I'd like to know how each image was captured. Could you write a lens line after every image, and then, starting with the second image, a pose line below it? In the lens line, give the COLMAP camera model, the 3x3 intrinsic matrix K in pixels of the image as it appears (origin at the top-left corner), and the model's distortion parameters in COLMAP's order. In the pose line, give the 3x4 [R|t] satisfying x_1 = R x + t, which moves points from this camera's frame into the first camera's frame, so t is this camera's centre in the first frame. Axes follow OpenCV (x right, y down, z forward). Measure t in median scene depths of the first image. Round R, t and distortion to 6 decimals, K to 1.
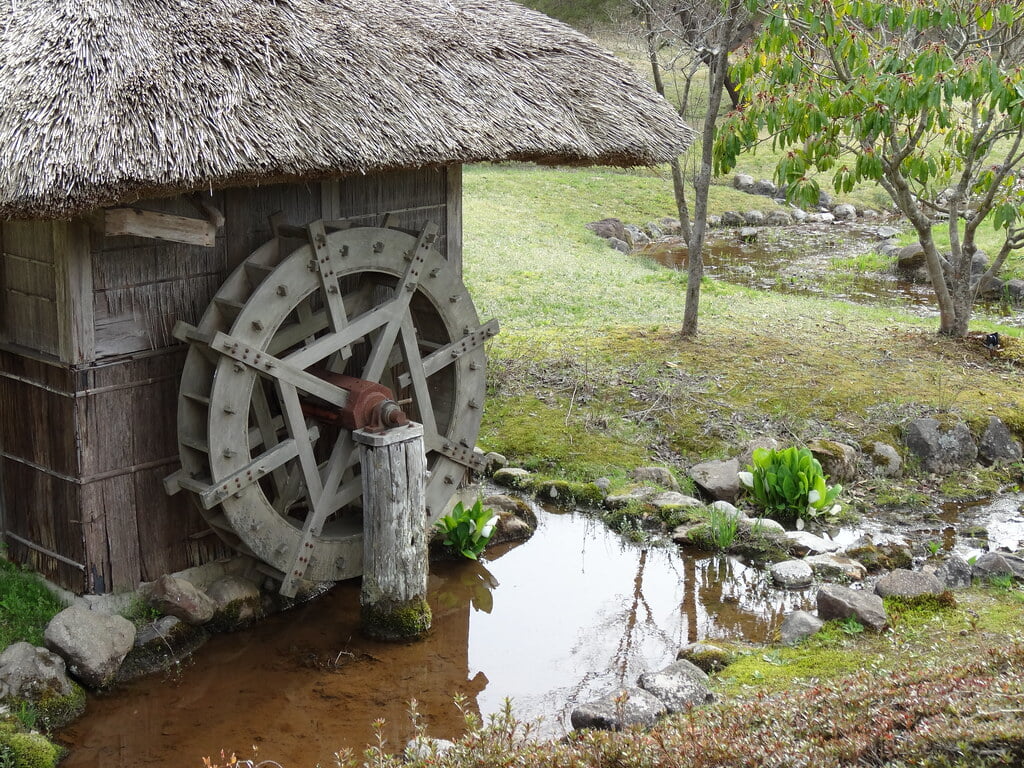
lens RADIAL K [[1693.9, 0, 512.0], [0, 1693.9, 384.0], [0, 0, 1]] dist [0.002328, 0.053745]
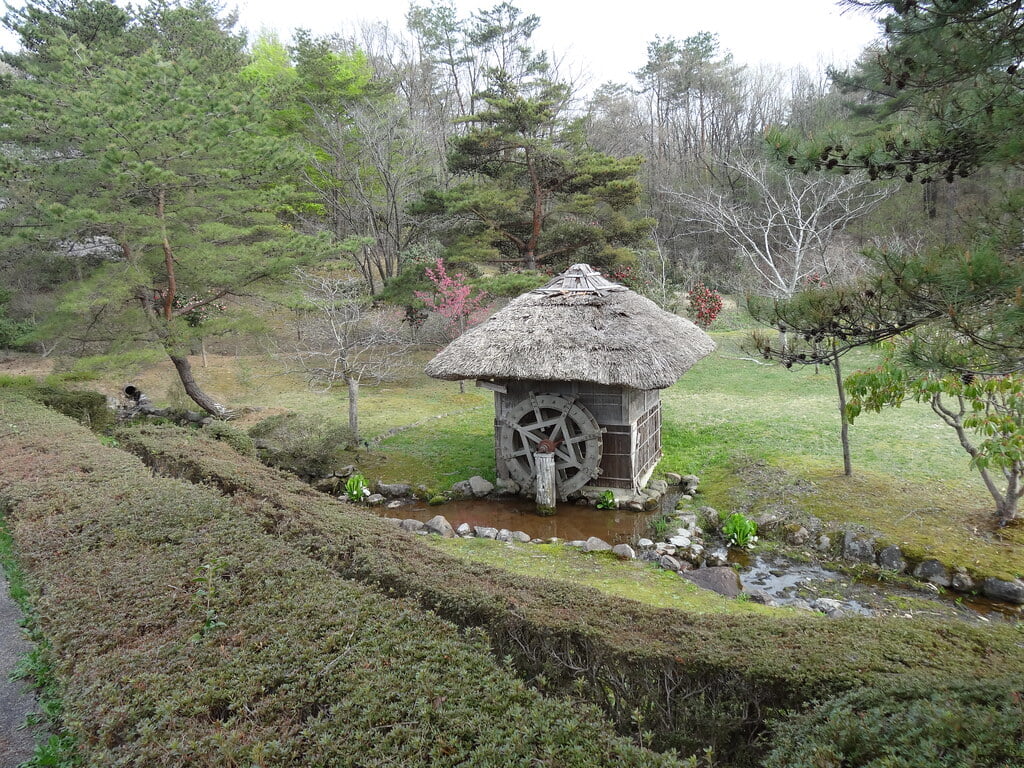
lens RADIAL K [[756.1, 0, 512.0], [0, 756.1, 384.0], [0, 0, 1]] dist [-0.002047, -0.001763]
pose [[0.346521, 0.123766, -0.929842, 1.307562], [-0.182332, 0.981239, 0.062658, -0.195566], [0.920151, 0.147827, 0.362586, 0.353870]]
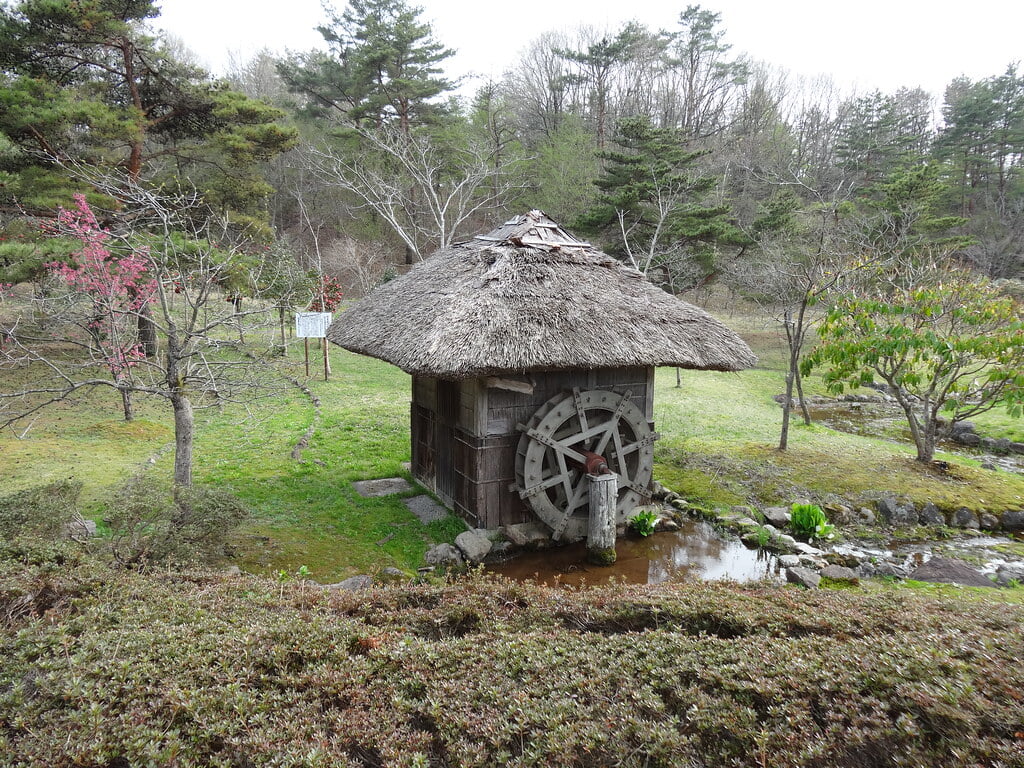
lens RADIAL K [[756.1, 0, 512.0], [0, 756.1, 384.0], [0, 0, 1]] dist [-0.002047, -0.001763]
pose [[0.937274, 0.059519, -0.343474, 0.165389], [-0.092237, 0.992542, -0.079706, -0.003846], [0.336168, 0.106387, 0.935774, -0.055574]]
